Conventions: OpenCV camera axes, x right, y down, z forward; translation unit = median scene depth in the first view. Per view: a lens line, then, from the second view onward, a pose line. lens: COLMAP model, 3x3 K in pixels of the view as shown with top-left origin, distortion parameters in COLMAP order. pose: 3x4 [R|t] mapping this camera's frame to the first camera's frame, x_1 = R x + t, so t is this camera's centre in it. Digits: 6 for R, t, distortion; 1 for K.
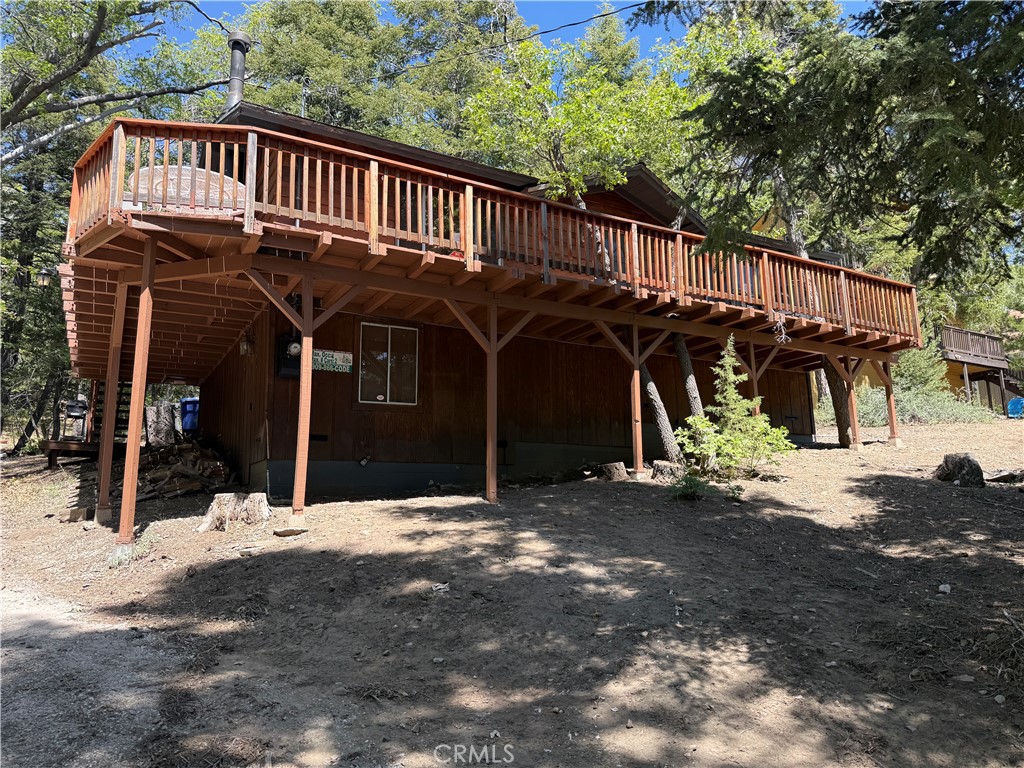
lens RADIAL K [[717.3, 0, 511.2], [0, 717.3, 381.4], [0, 0, 1]] dist [0.062517, -0.082204]
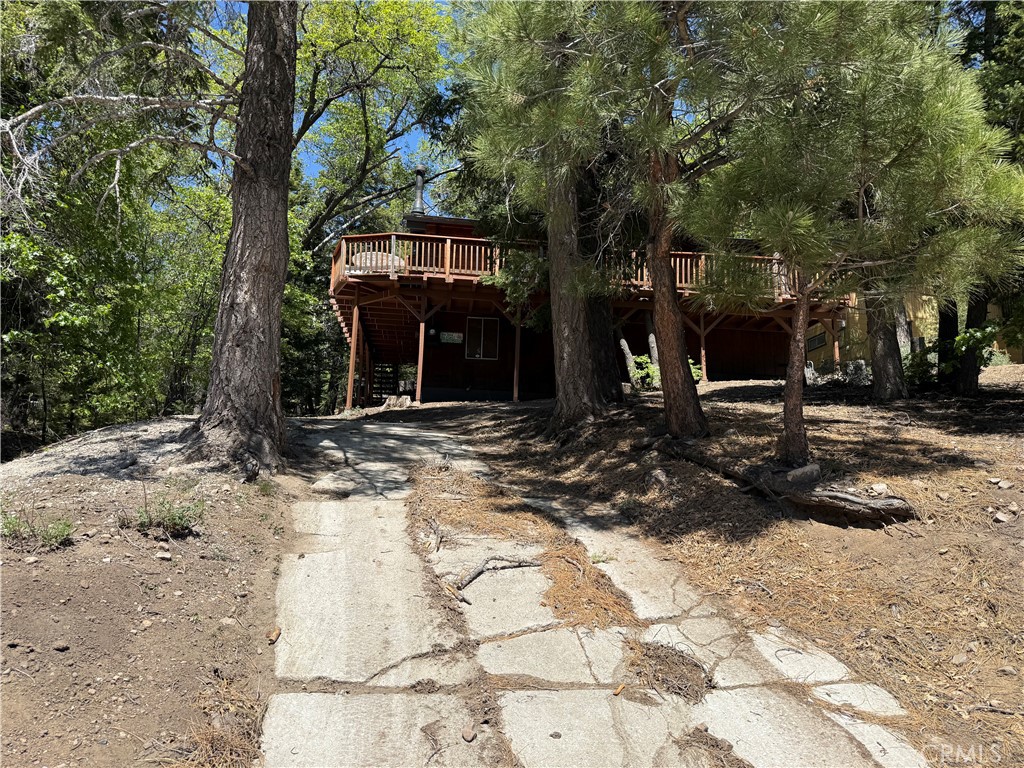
lens RADIAL K [[717.3, 0, 512.0], [0, 717.3, 384.9], [0, 0, 1]] dist [0.062517, -0.082204]
pose [[0.923277, -0.038075, -0.382244, 0.765712], [0.032199, 0.999245, -0.021759, 0.176275], [0.382783, 0.007782, 0.923805, -0.874377]]
